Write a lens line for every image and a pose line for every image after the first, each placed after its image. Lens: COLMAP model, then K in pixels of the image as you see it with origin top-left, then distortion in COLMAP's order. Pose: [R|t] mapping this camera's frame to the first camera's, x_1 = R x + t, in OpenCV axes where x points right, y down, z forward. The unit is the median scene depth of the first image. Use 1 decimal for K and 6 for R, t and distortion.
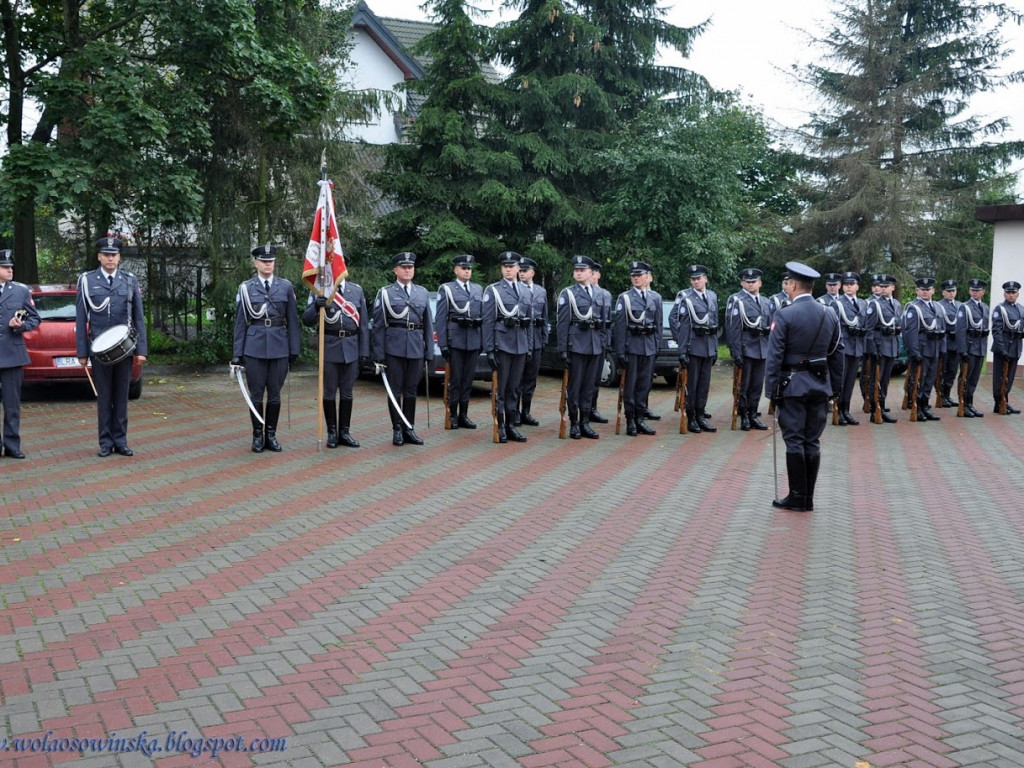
lens RADIAL K [[1128.2, 0, 510.4], [0, 1128.2, 388.3], [0, 0, 1]] dist [-0.076339, 0.251745]
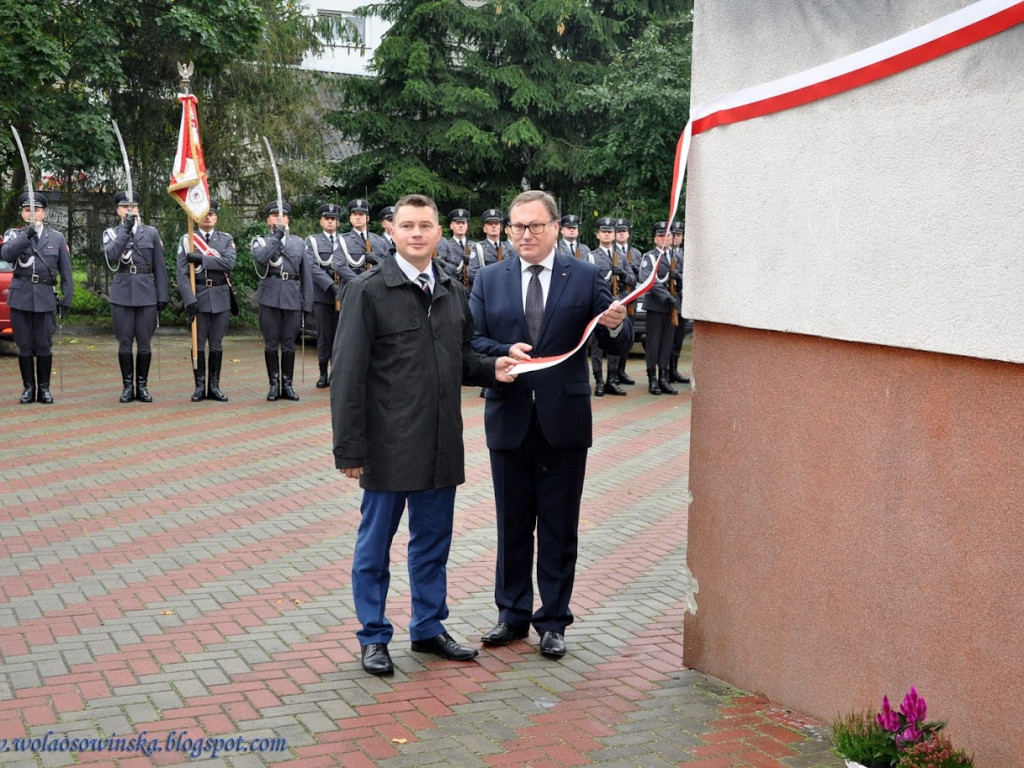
lens RADIAL K [[1473.1, 0, 510.4], [0, 1473.1, 388.8], [0, 0, 1]] dist [0.045781, 0.462349]
pose [[0.997687, 0.013814, -0.066552, 0.100316], [-0.013558, 0.999899, 0.004297, 0.018016], [0.066604, -0.003385, 0.997774, -0.143189]]
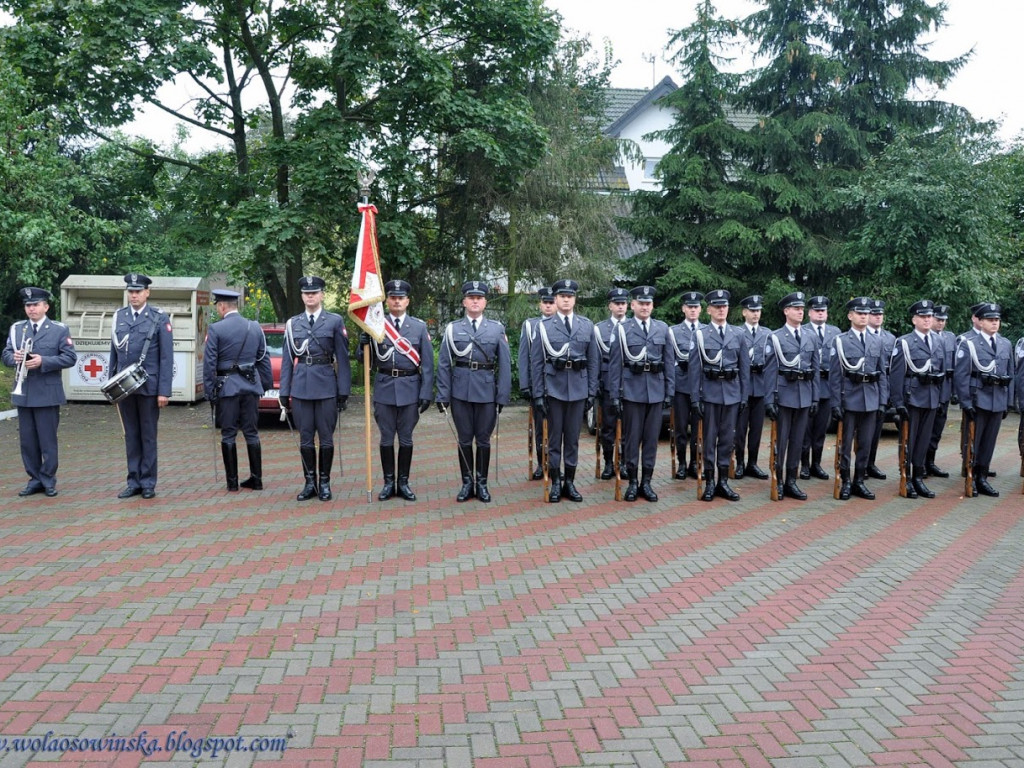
lens RADIAL K [[920.6, 0, 512.7], [0, 920.6, 381.4], [0, 0, 1]] dist [-0.174854, 0.166094]
pose [[0.927426, 0.019286, -0.373510, 0.108087], [-0.032082, 0.999091, -0.028071, -0.012587], [0.372629, 0.038016, 0.927201, 0.181572]]
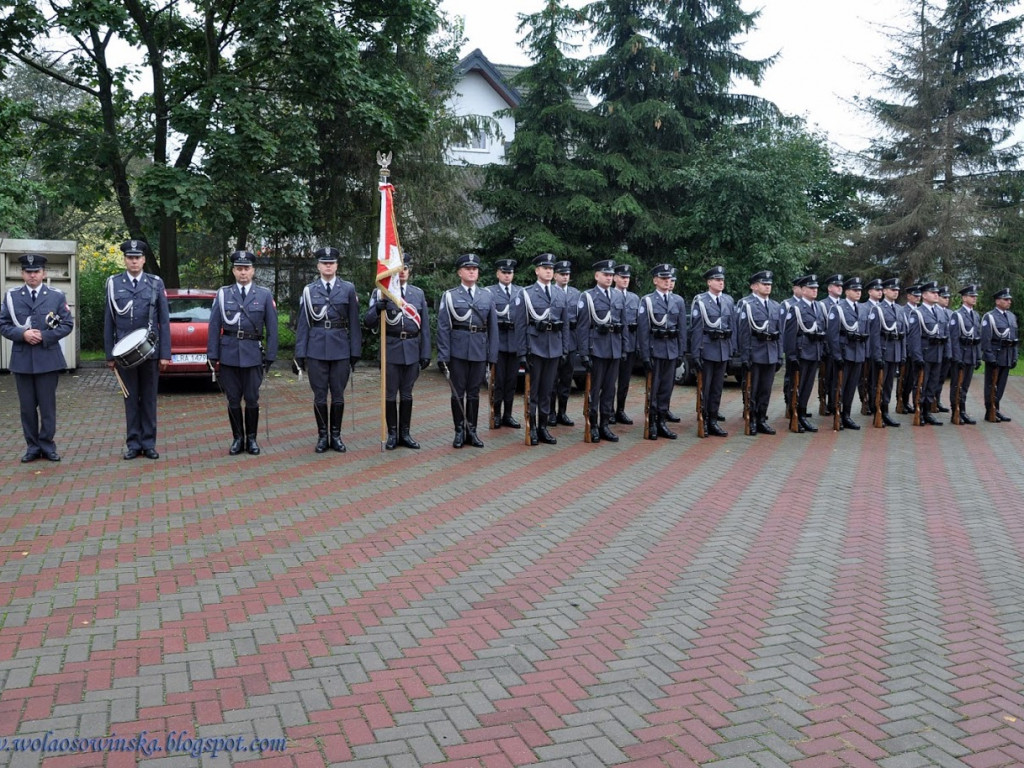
lens RADIAL K [[922.9, 0, 510.9], [0, 922.9, 387.2], [0, 0, 1]] dist [-0.162150, 0.142839]
pose [[0.993900, 0.014341, -0.109352, 0.017323], [-0.013017, 0.999833, 0.012814, -0.007152], [0.109517, -0.011312, 0.993921, 0.096564]]
